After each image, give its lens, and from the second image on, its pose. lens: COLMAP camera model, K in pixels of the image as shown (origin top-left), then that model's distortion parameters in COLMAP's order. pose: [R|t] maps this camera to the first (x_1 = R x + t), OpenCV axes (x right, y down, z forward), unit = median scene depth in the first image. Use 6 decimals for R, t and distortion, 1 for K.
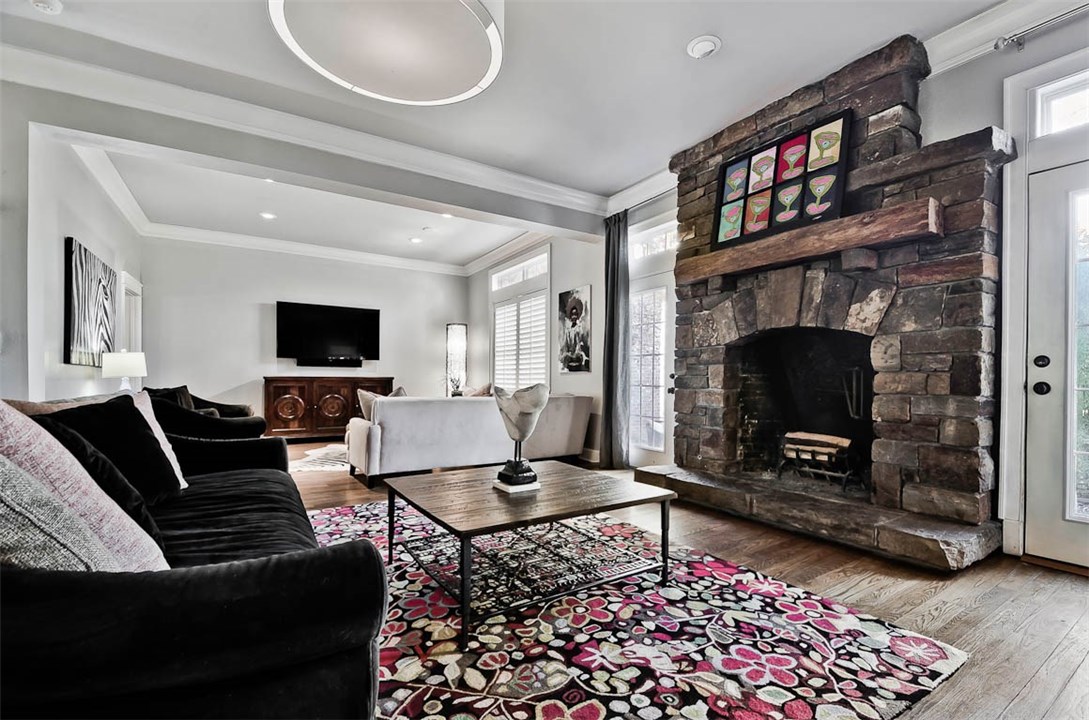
lens RADIAL K [[487.2, 0, 565.5], [0, 487.2, 380.3], [0, 0, 1]] dist [0.010347, -0.003205]
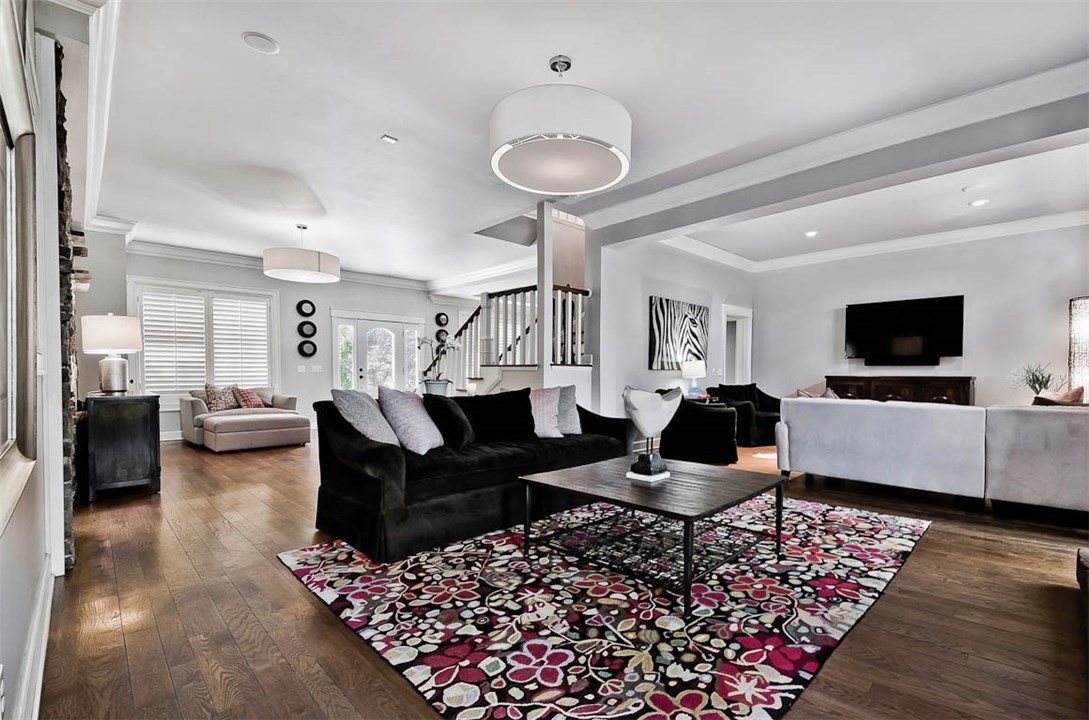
lens RADIAL K [[487.2, 0, 569.6], [0, 487.2, 372.0], [0, 0, 1]] dist [0.010347, -0.003205]
pose [[0.220581, -0.009467, -0.975323, 1.192730], [-0.004312, 0.999934, -0.010681, -0.012338], [0.975359, 0.006561, 0.220525, 0.704196]]
